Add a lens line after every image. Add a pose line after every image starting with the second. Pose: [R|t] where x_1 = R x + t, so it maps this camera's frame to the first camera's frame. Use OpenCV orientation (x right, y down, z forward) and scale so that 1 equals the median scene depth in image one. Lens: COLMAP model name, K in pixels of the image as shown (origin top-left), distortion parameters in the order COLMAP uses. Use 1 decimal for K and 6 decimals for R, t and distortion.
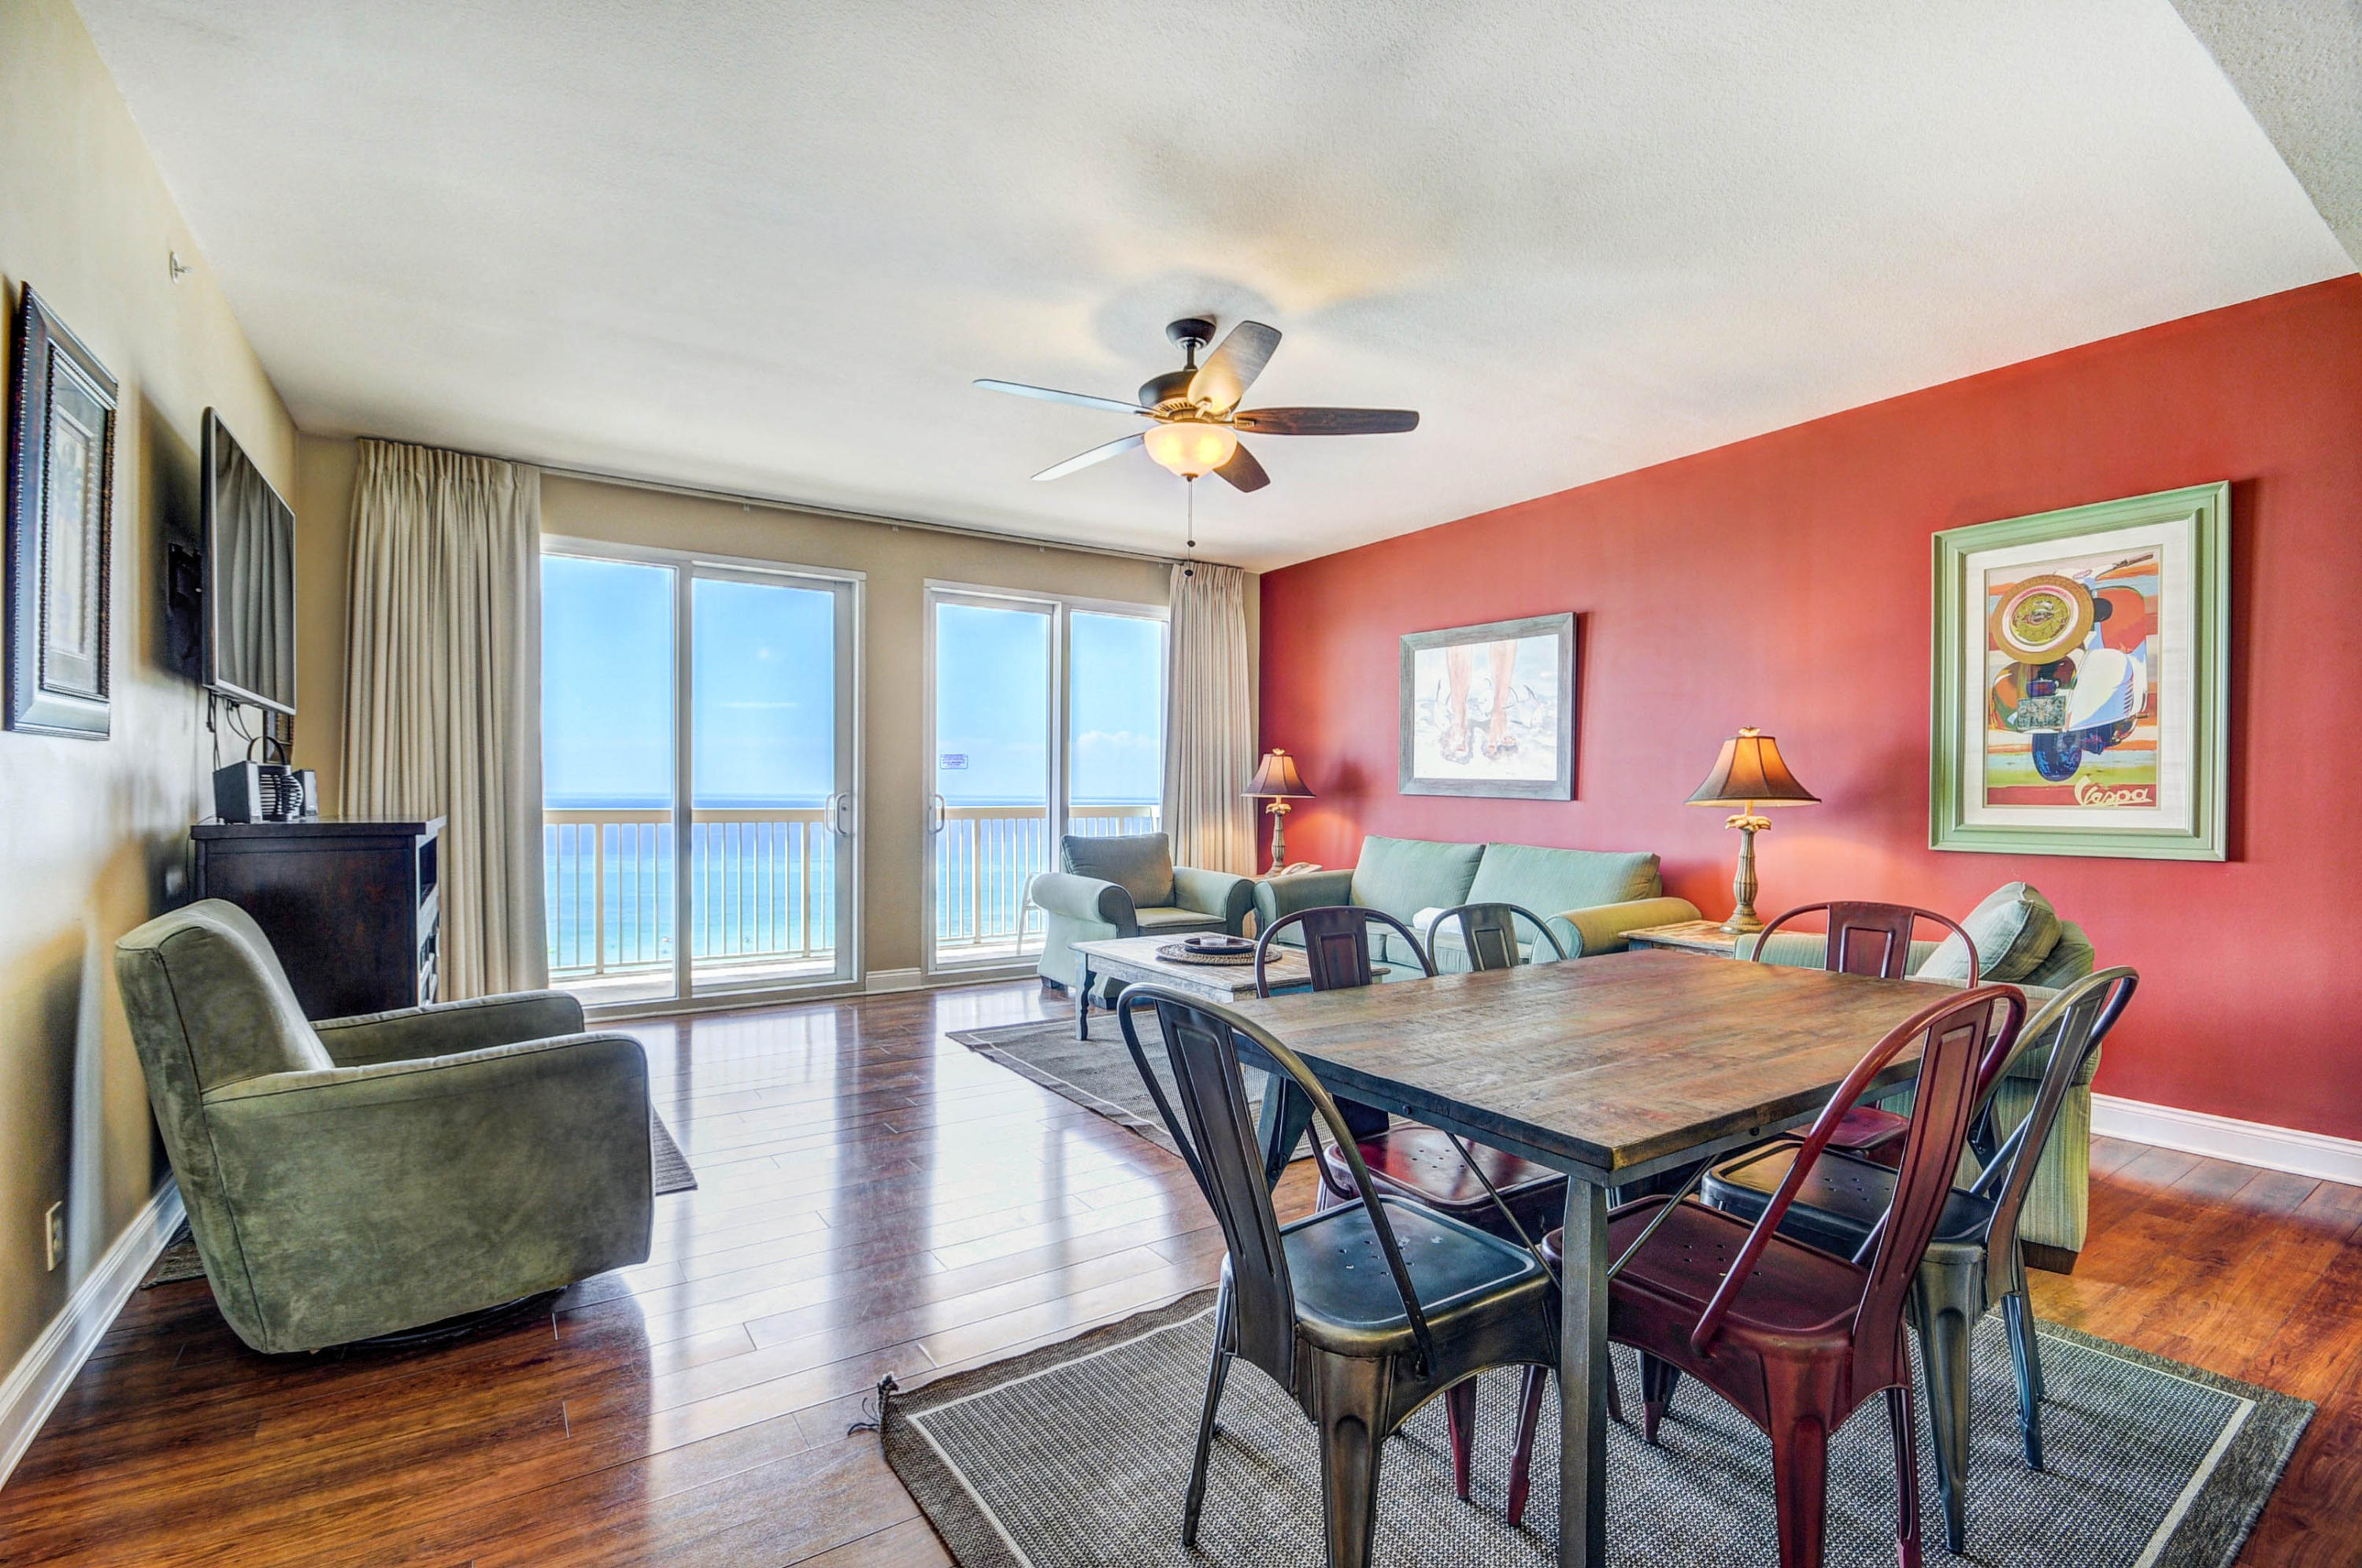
lens RADIAL K [[1050.0, 0, 1180.1], [0, 1050.0, 795.8], [0, 0, 1]] dist [0.000493, -0.000480]
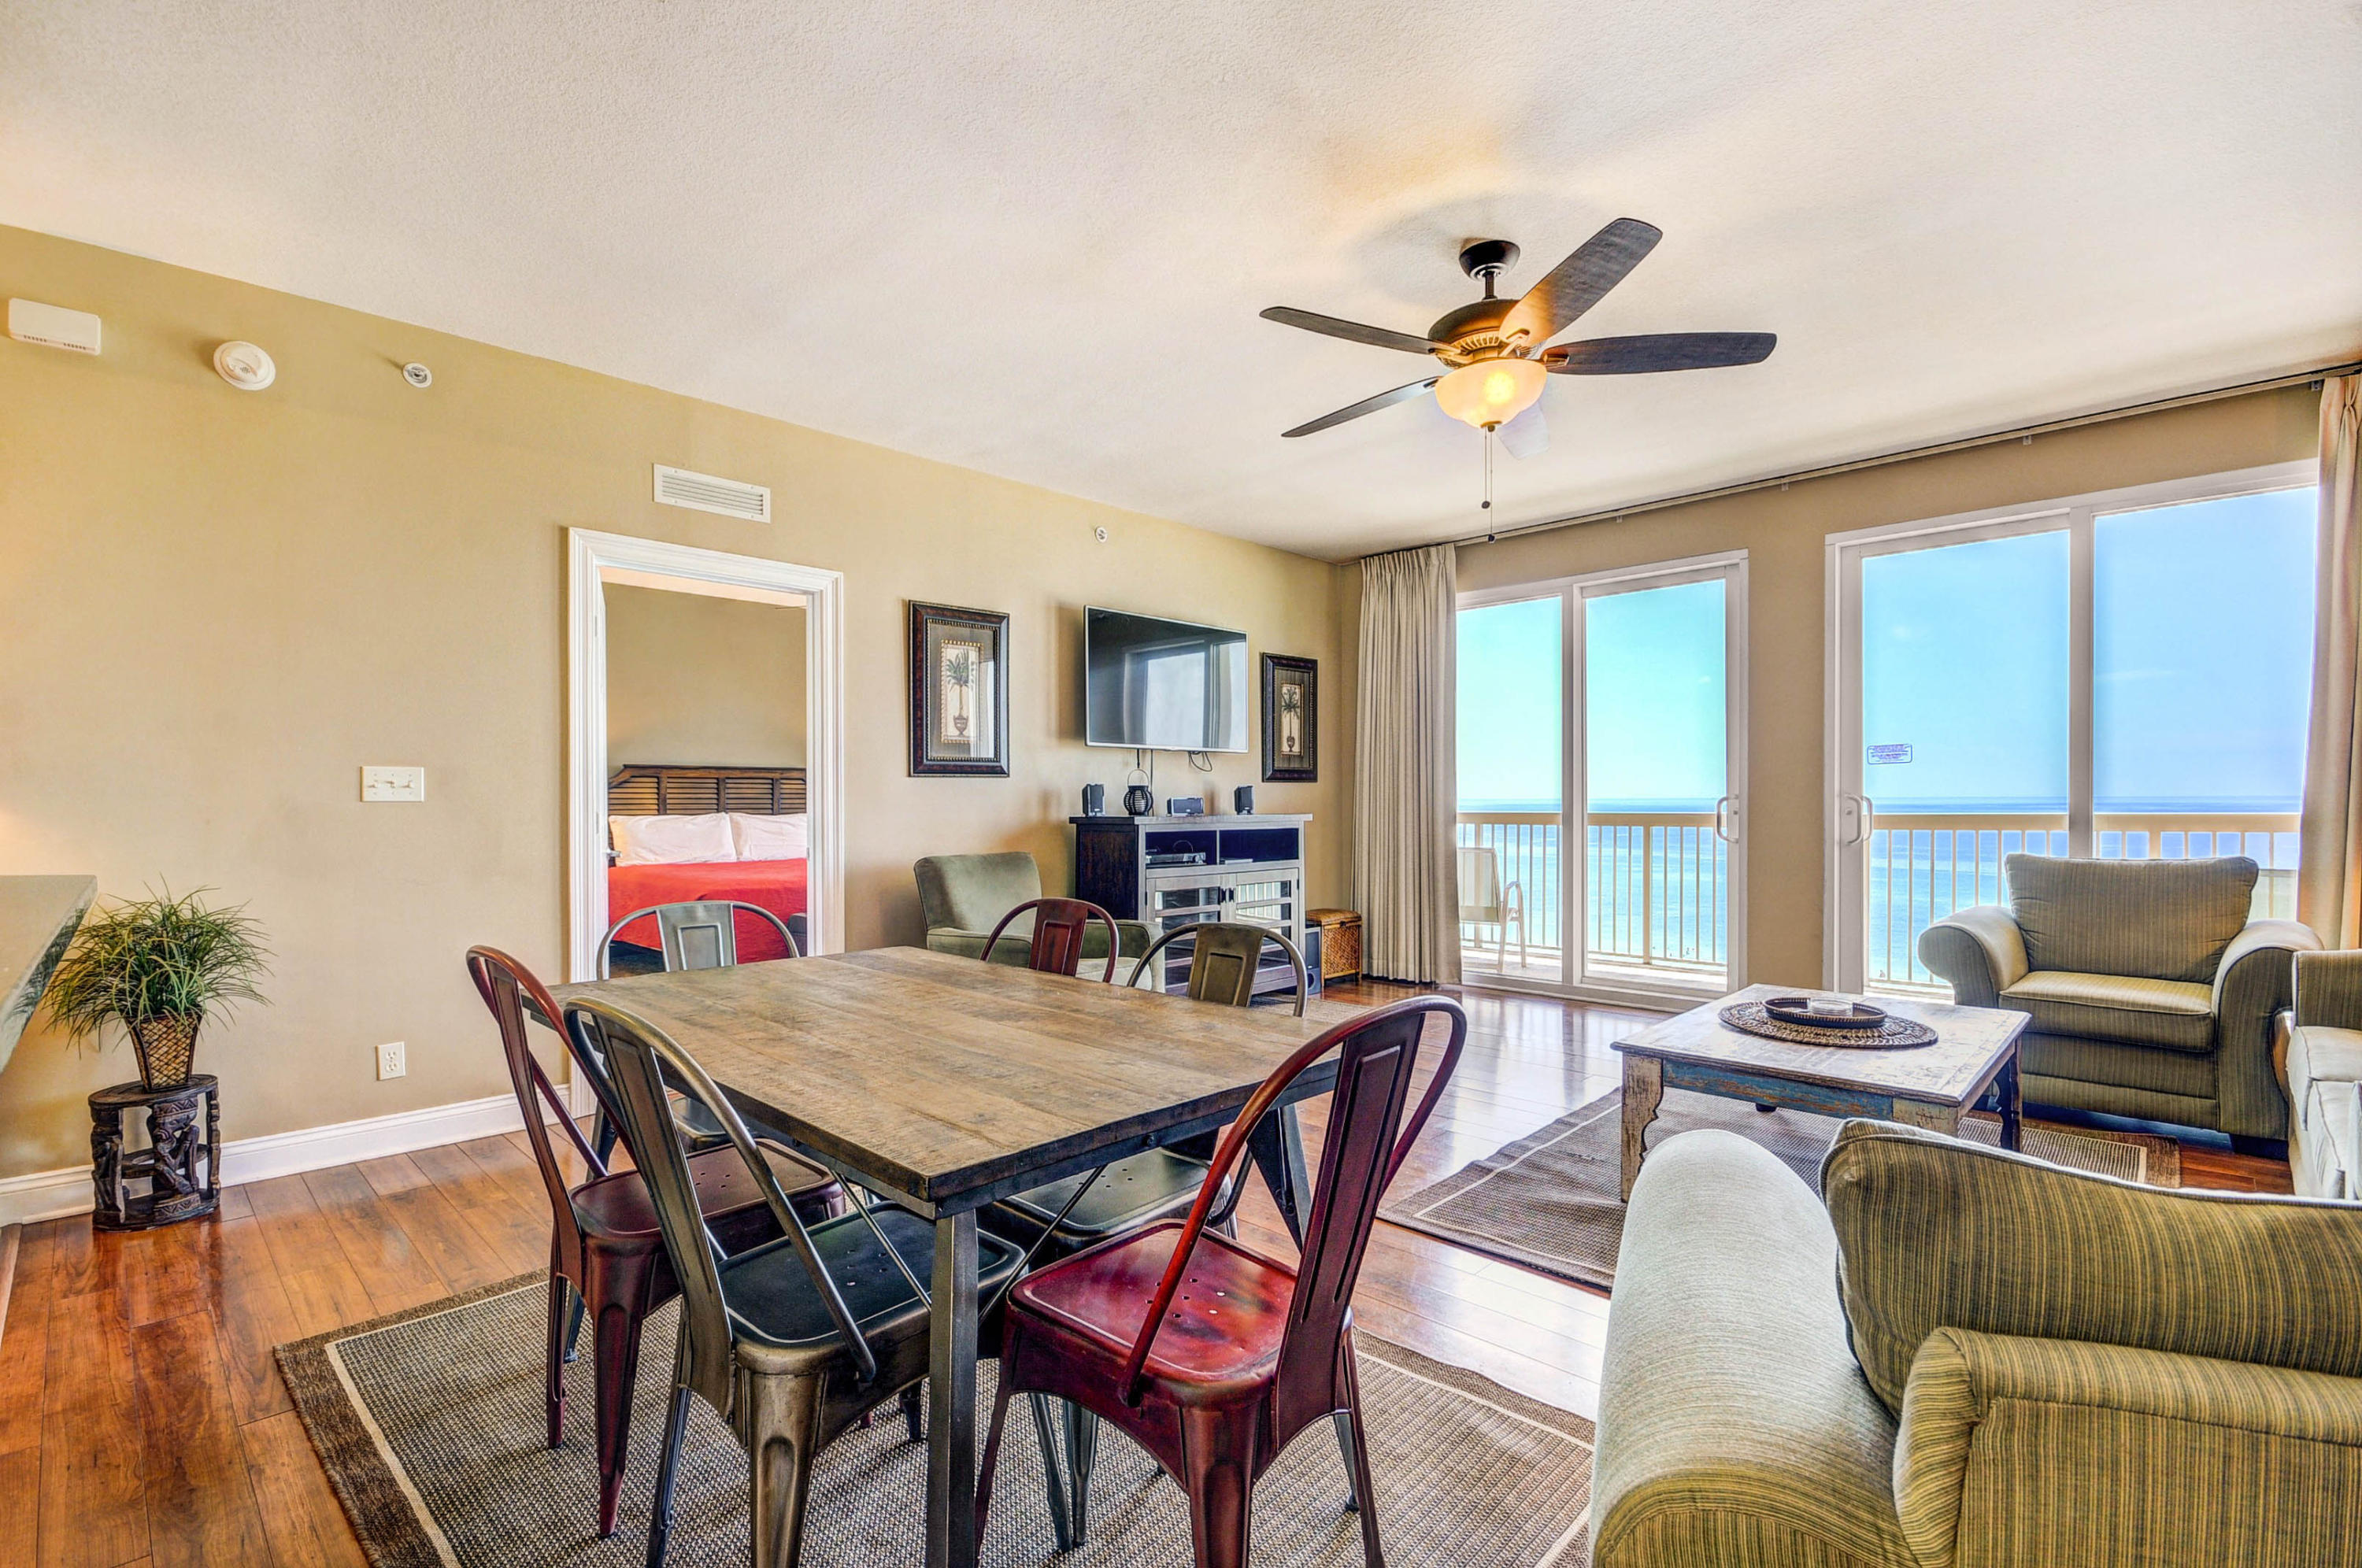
lens RADIAL K [[1050.0, 0, 1180.1], [0, 1050.0, 795.8], [0, 0, 1]] dist [0.000493, -0.000480]
pose [[0.223293, -0.009466, -0.974705, 0.489249], [0.004845, 0.999951, -0.008601, 0.002843], [0.974739, -0.002802, 0.223328, 0.348148]]
